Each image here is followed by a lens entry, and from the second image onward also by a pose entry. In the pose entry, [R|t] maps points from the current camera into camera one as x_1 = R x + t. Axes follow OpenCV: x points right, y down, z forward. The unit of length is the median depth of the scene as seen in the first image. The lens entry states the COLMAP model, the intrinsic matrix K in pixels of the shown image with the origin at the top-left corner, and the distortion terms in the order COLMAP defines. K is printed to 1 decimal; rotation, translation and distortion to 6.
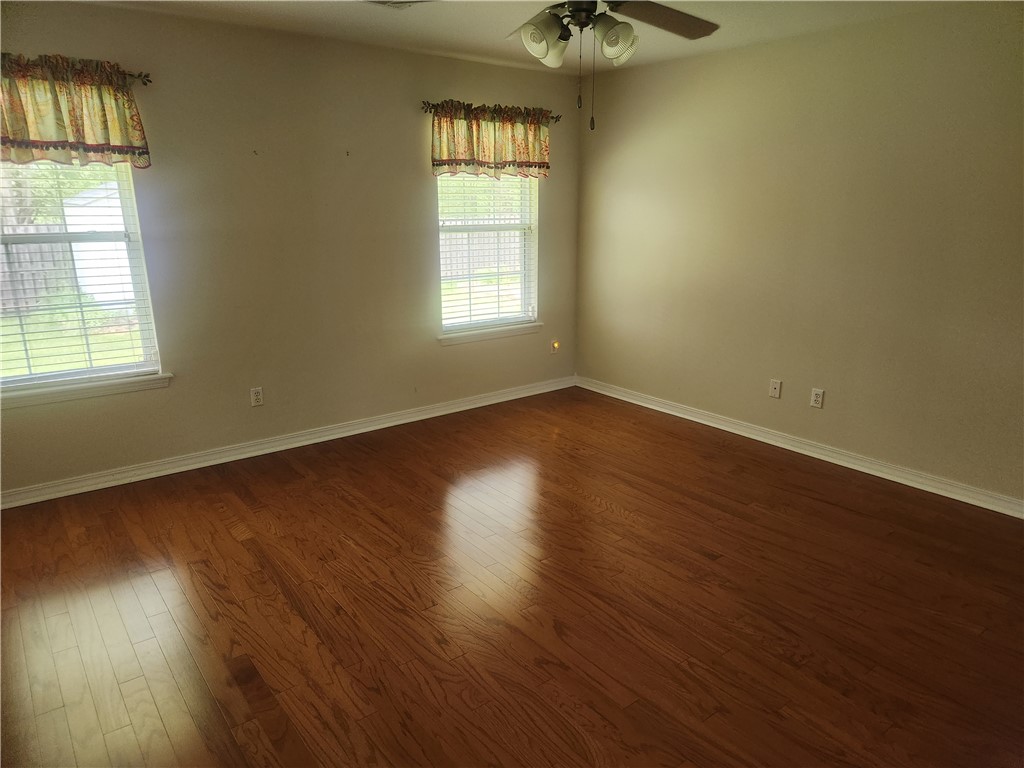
lens RADIAL K [[679.0, 0, 515.7], [0, 679.0, 395.0], [0, 0, 1]] dist [0.064997, -0.055552]
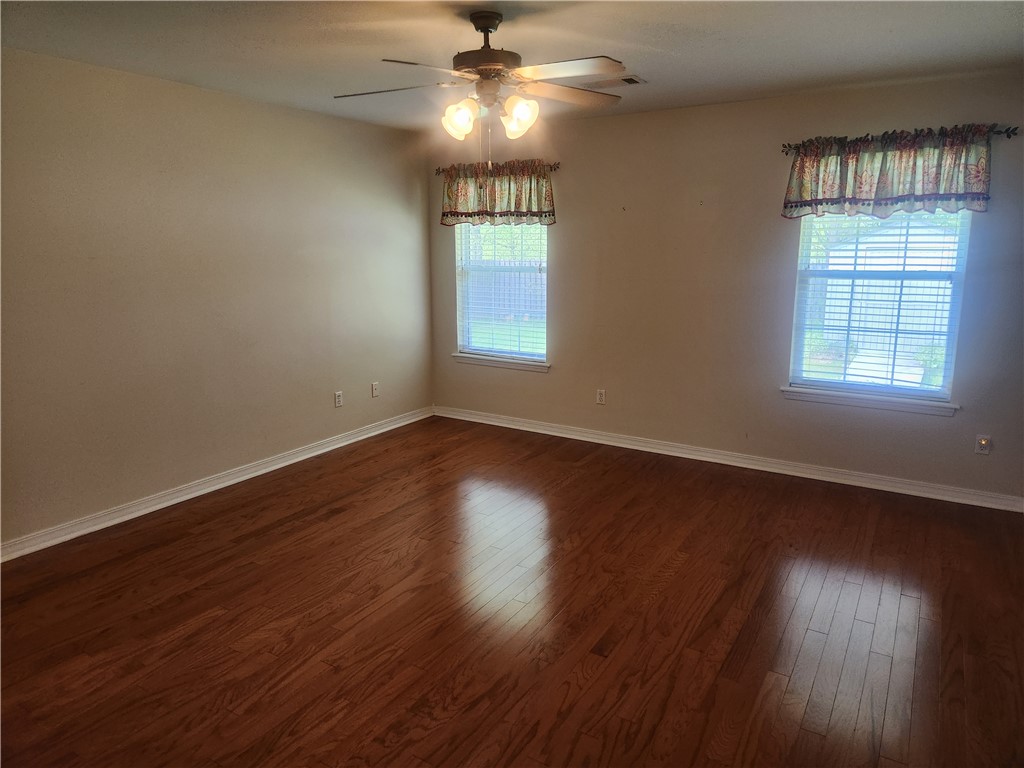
lens RADIAL K [[679.0, 0, 515.8], [0, 679.0, 375.3], [0, 0, 1]] dist [0.064997, -0.055552]
pose [[0.348891, 0.179863, -0.919741, 0.678014], [-0.251751, 0.963324, 0.092888, -0.106580], [0.902716, 0.199138, 0.381376, 0.347365]]
